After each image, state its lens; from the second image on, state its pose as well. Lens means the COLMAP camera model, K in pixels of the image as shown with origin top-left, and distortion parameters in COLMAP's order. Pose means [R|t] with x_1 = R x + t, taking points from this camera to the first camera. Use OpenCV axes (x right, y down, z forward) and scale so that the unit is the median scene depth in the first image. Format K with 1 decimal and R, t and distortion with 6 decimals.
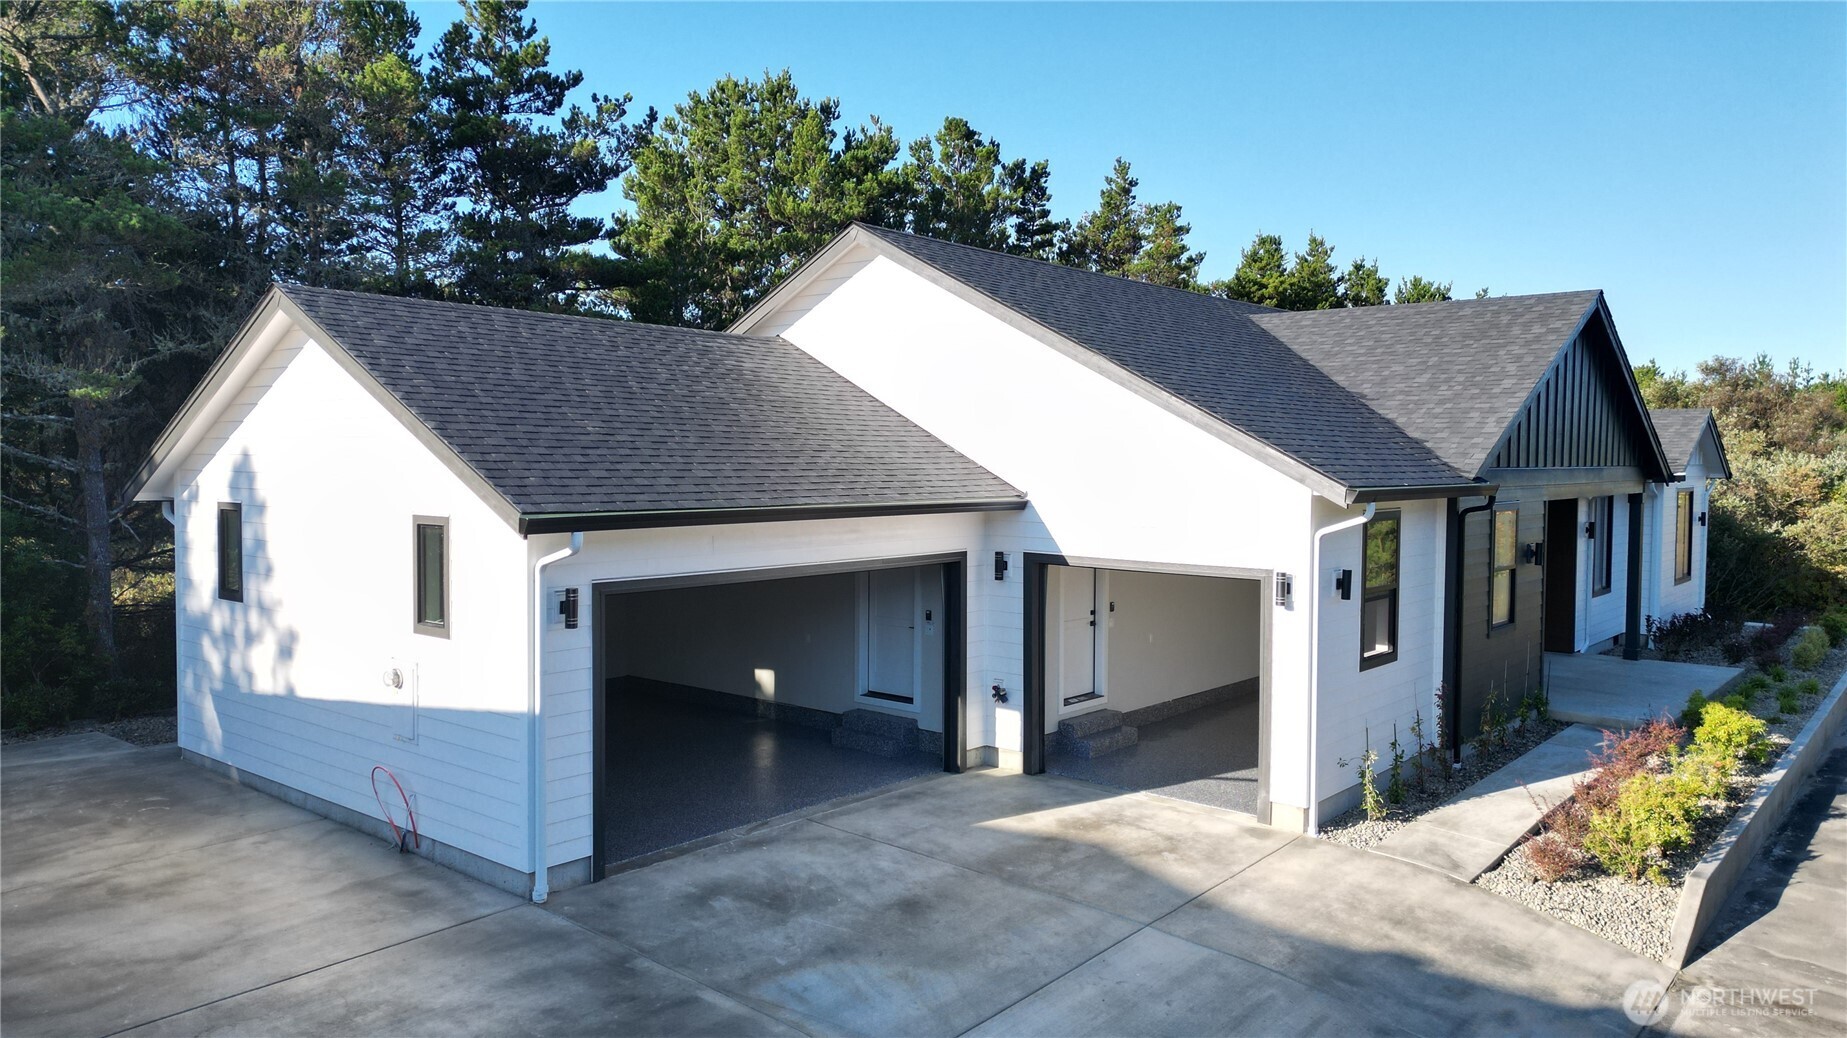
lens RADIAL K [[1240.9, 0, 923.5], [0, 1240.9, 519.0], [0, 0, 1]] dist [0.006539, 0.003420]
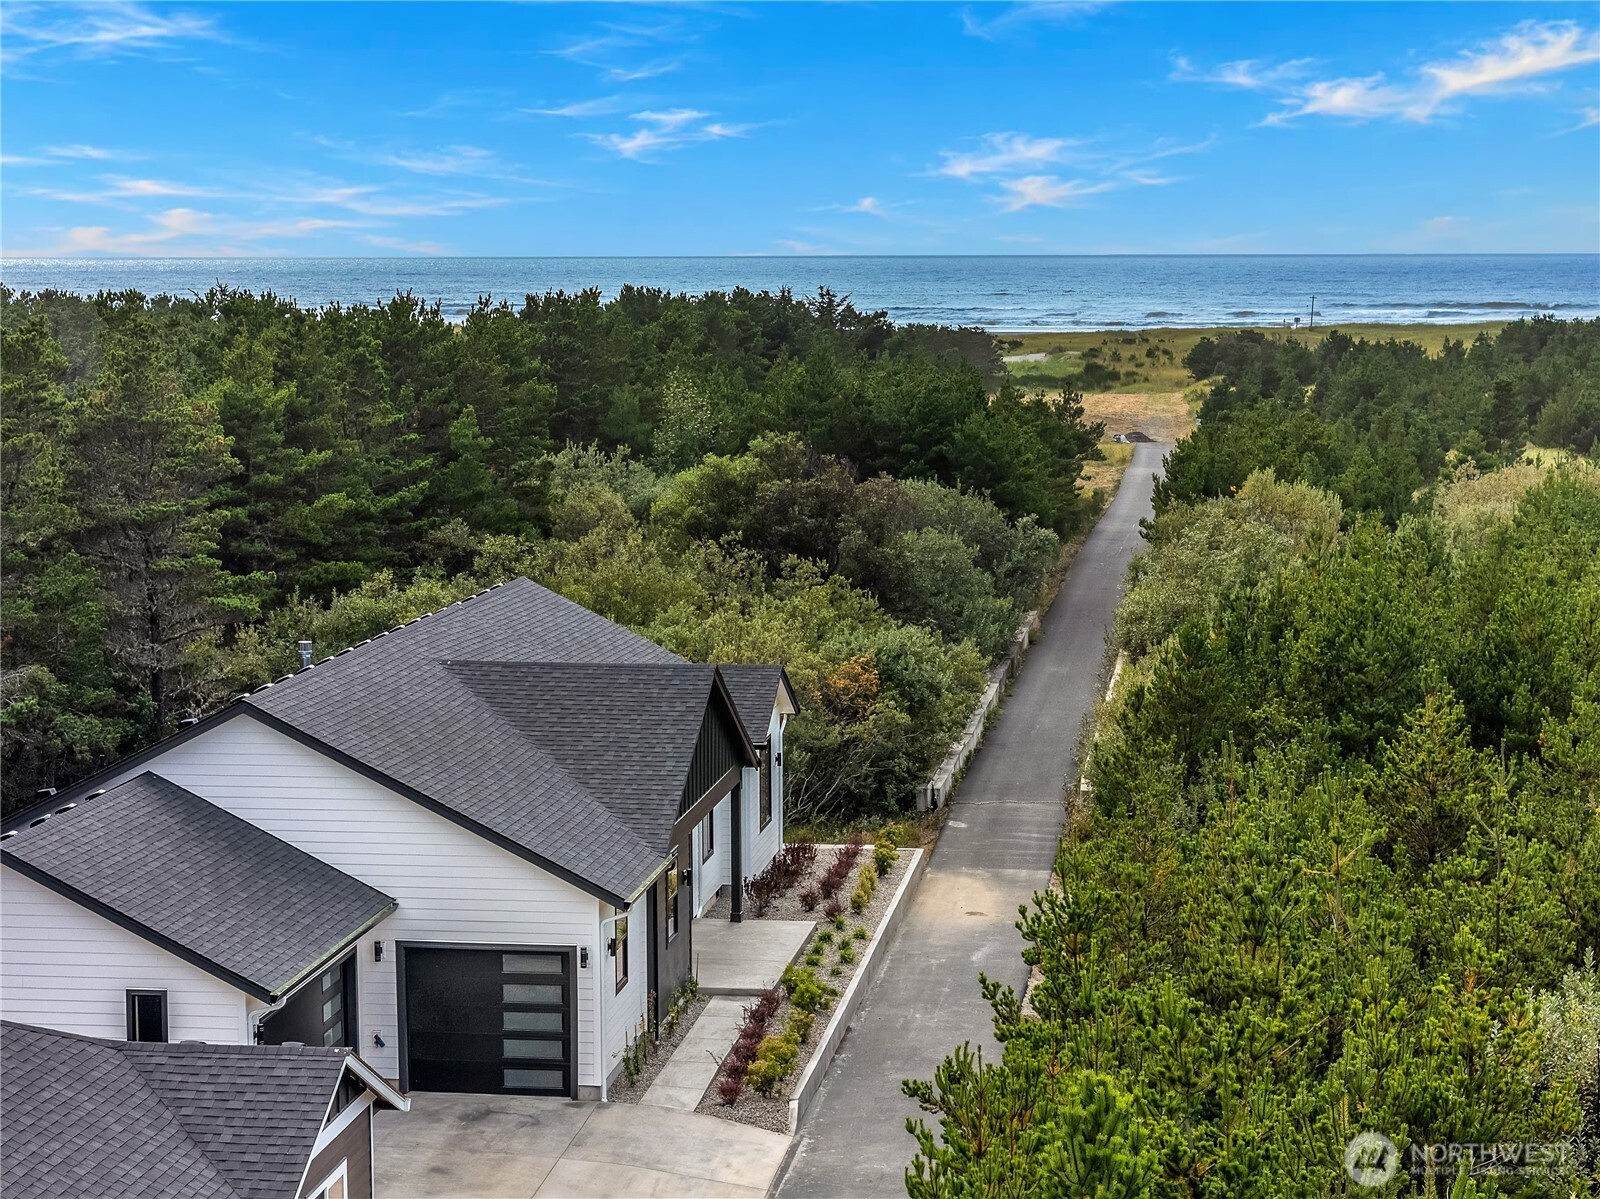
lens RADIAL K [[3226.2, 0, 800.0], [0, 3226.2, 599.5], [0, 0, 1]] dist [0.046260, -0.017583]
pose [[0.835559, -0.064478, 0.545604, -1.463225], [0.027810, 0.996780, 0.075208, -0.602141], [-0.548696, -0.047667, 0.834662, -2.232325]]
